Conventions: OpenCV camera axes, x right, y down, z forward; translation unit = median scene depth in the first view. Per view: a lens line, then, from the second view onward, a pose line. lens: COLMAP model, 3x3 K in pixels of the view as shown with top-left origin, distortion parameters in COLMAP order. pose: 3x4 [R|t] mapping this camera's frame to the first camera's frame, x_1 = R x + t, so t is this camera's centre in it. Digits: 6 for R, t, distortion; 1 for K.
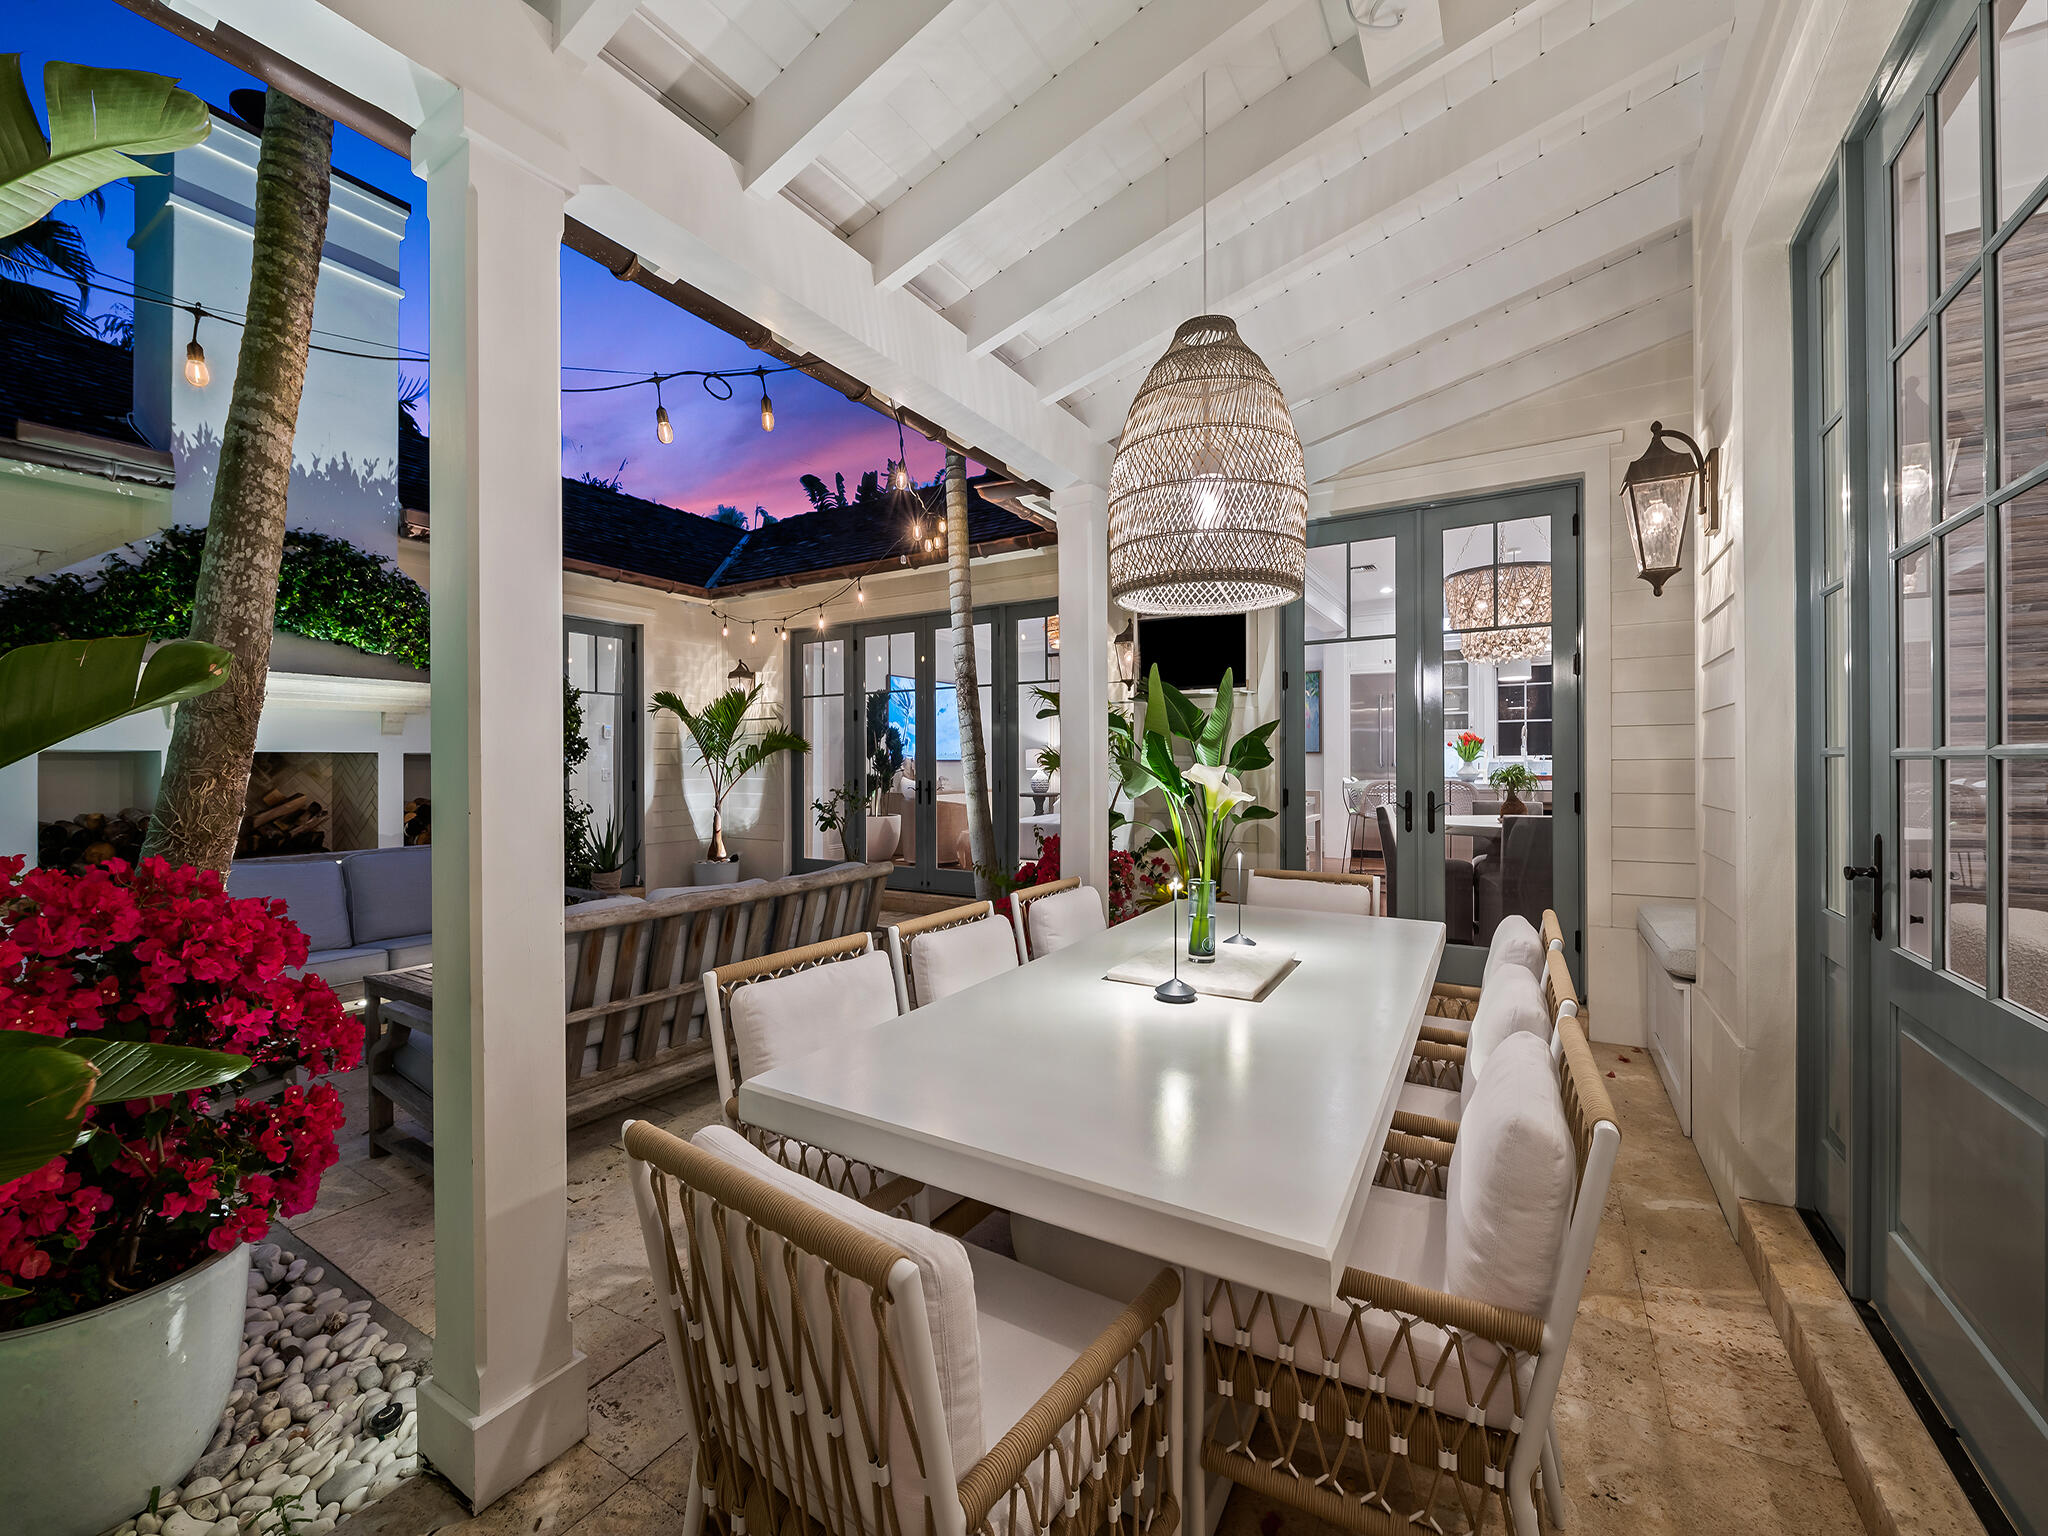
lens RADIAL K [[829.8, 0, 1024.0], [0, 829.8, 768.0], [0, 0, 1]] dist [-0.001434, -0.000159]
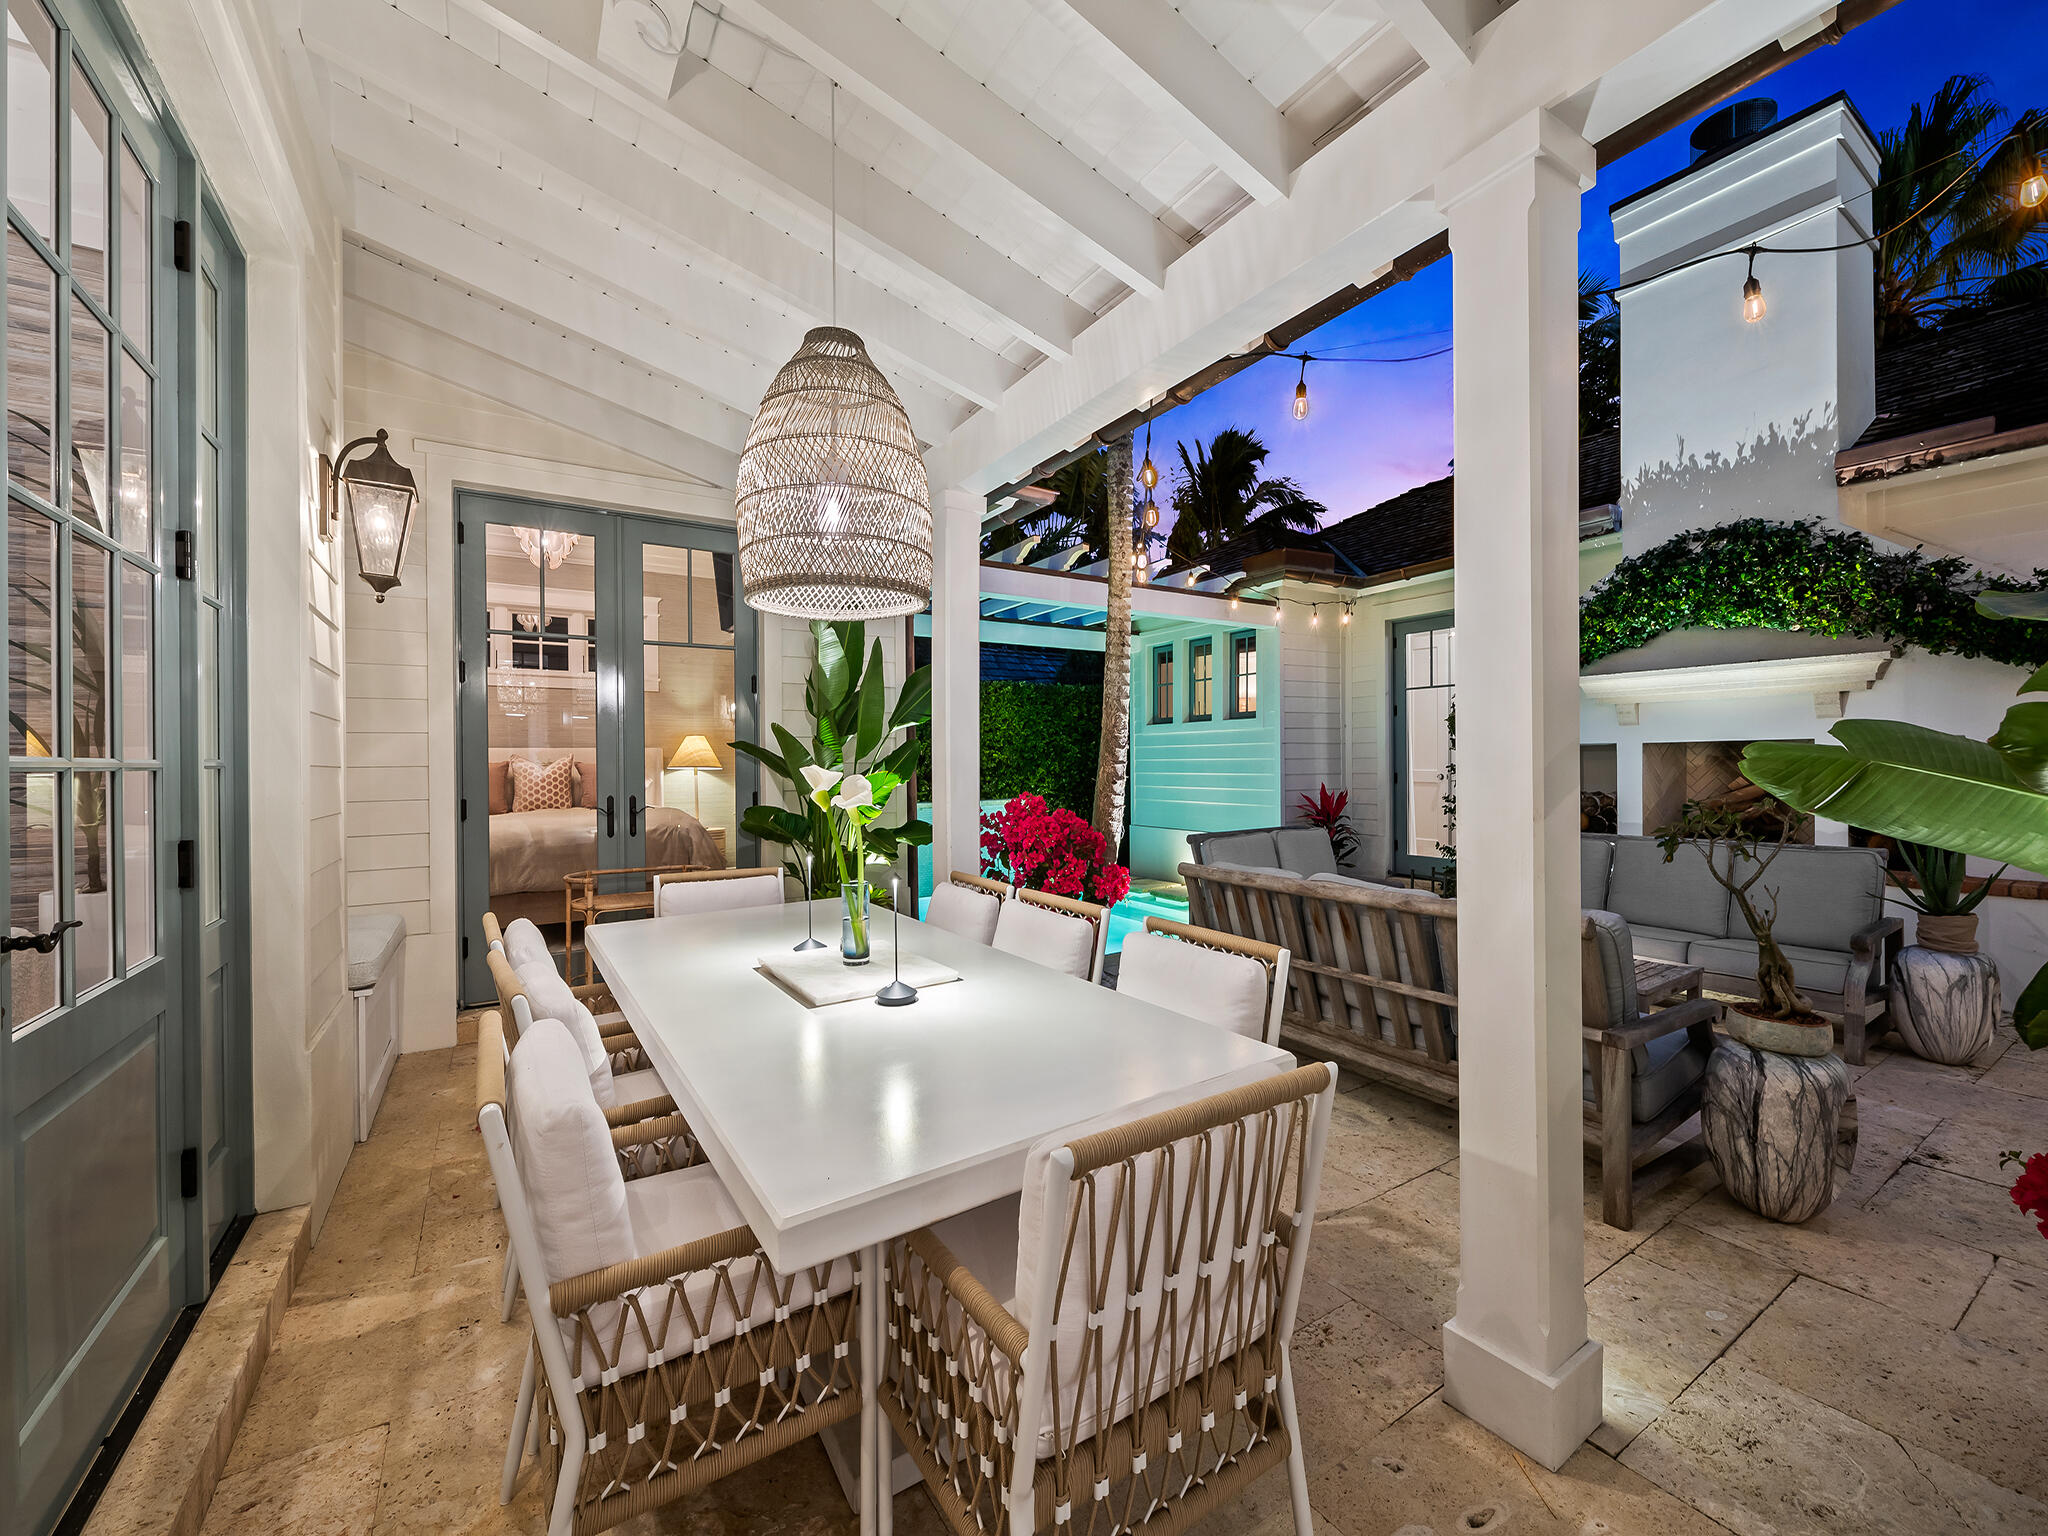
lens RADIAL K [[815.5, 0, 1028.7], [0, 815.5, 767.0], [0, 0, 1]] dist [-0.000264, -0.000542]
pose [[-0.437658, 0.013965, -0.899033, 0.344743], [0.008735, 0.999898, 0.011279, -0.004633], [0.899099, -0.002916, -0.437736, 0.557927]]
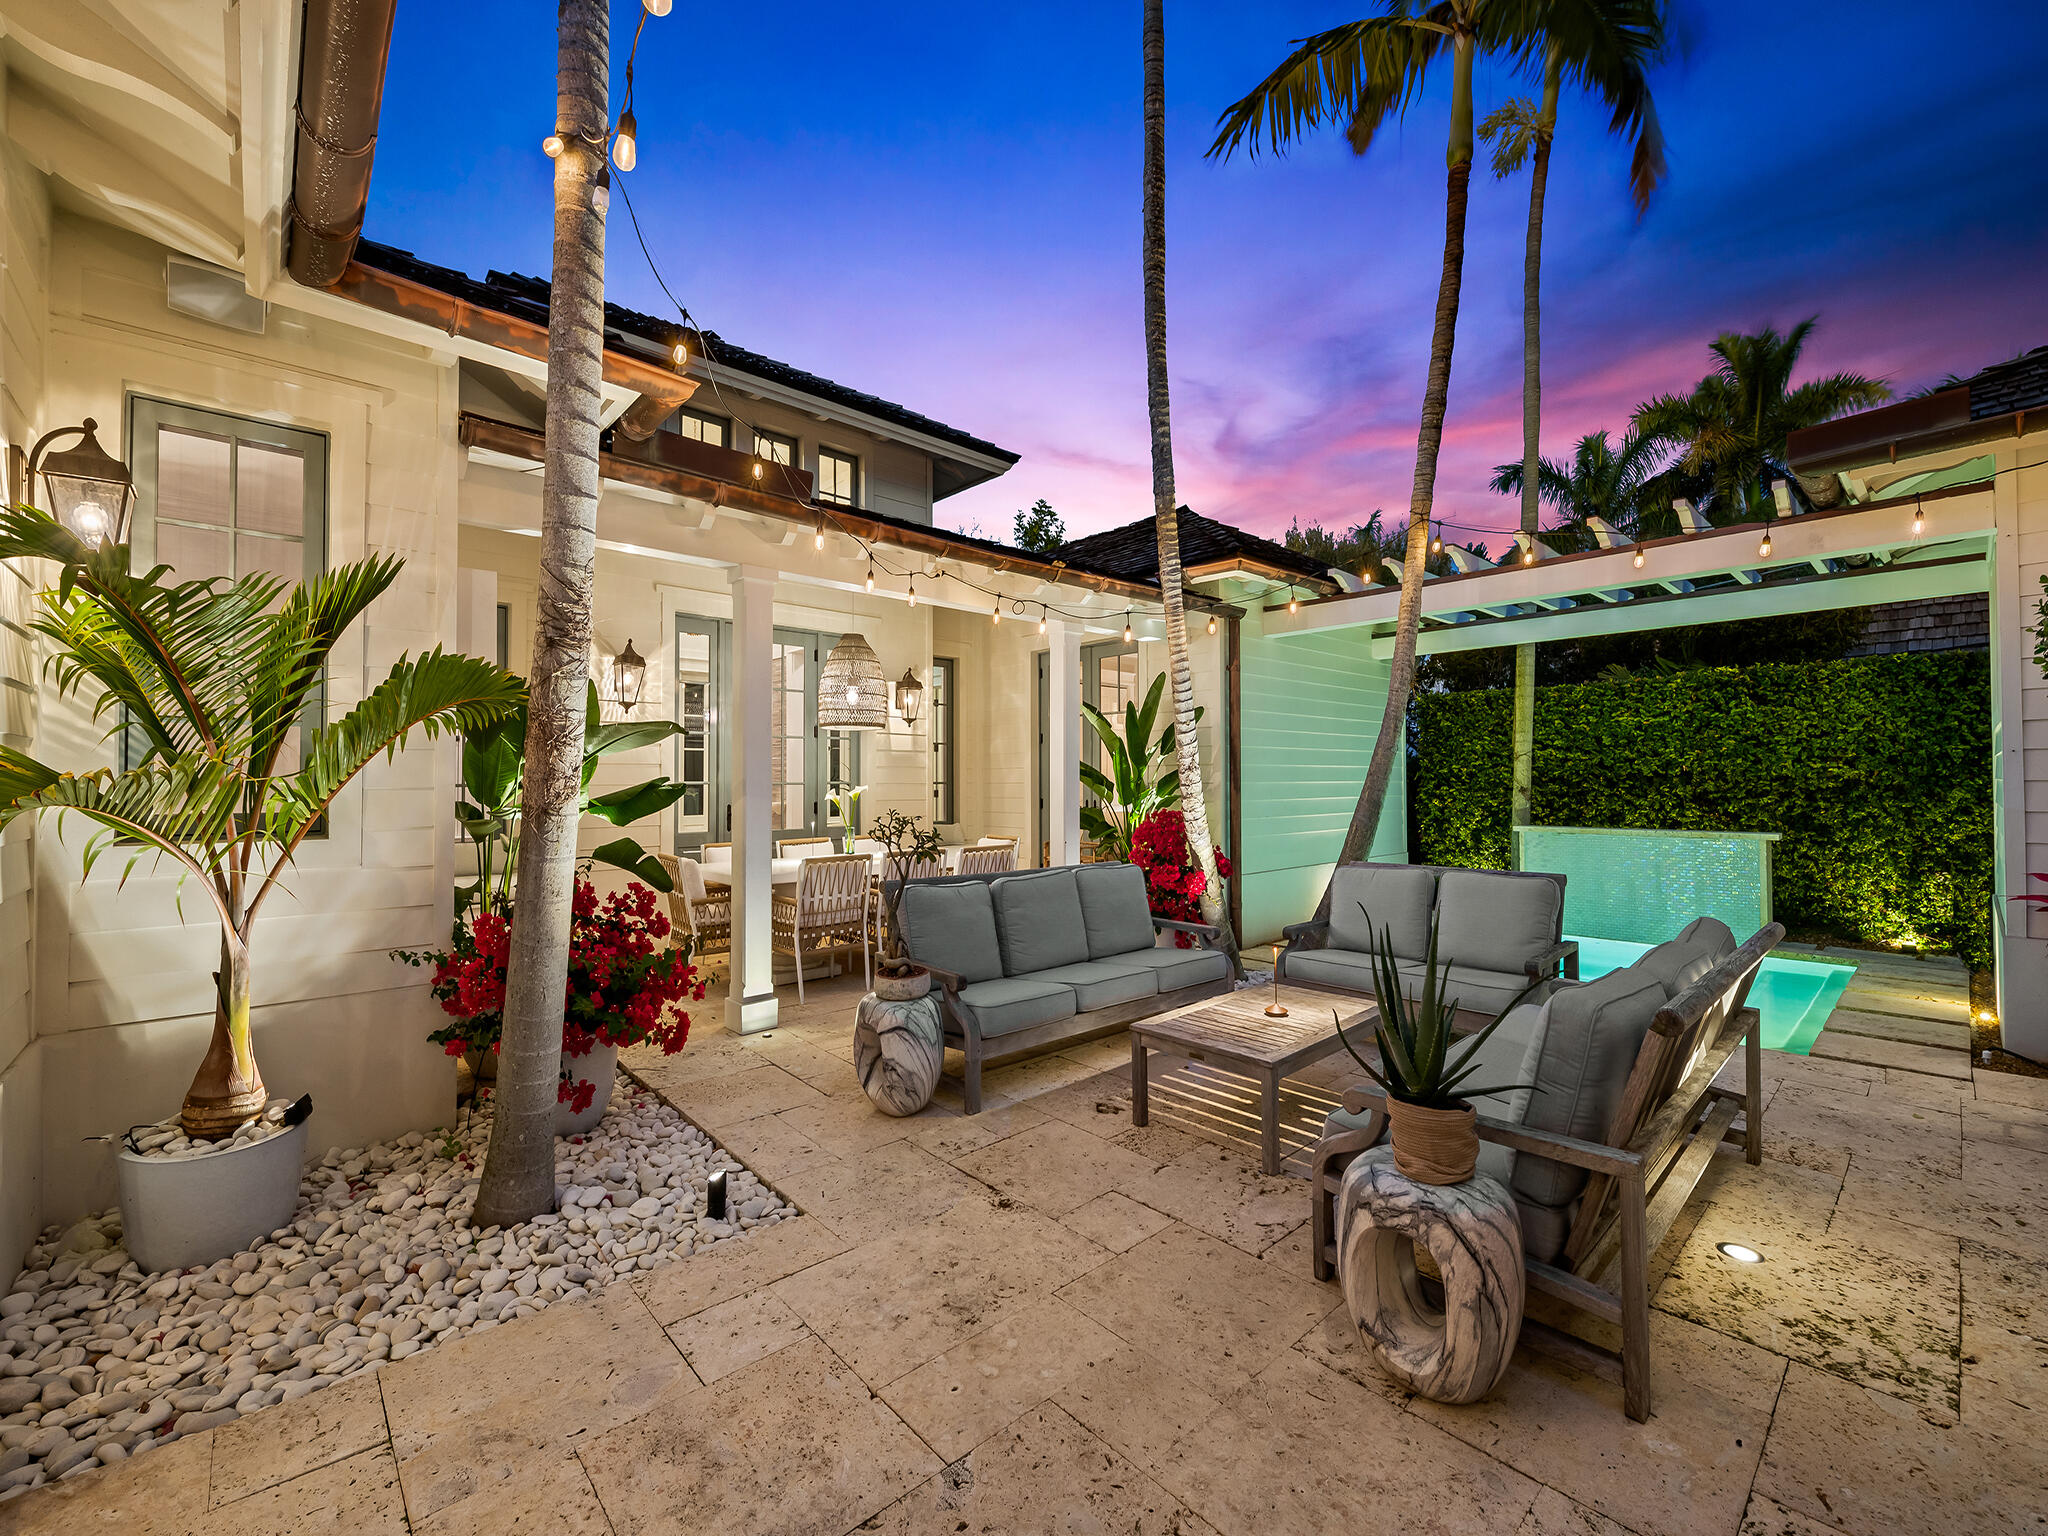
lens RADIAL K [[840.8, 0, 1022.7], [0, 840.8, 766.9], [0, 0, 1]] dist [0.013420, -0.008001]
pose [[-0.959761, 0.012467, 0.280541, -0.389040], [0.008772, 0.999857, -0.014424, -0.007854], [-0.280680, -0.011382, -0.959734, 1.220770]]
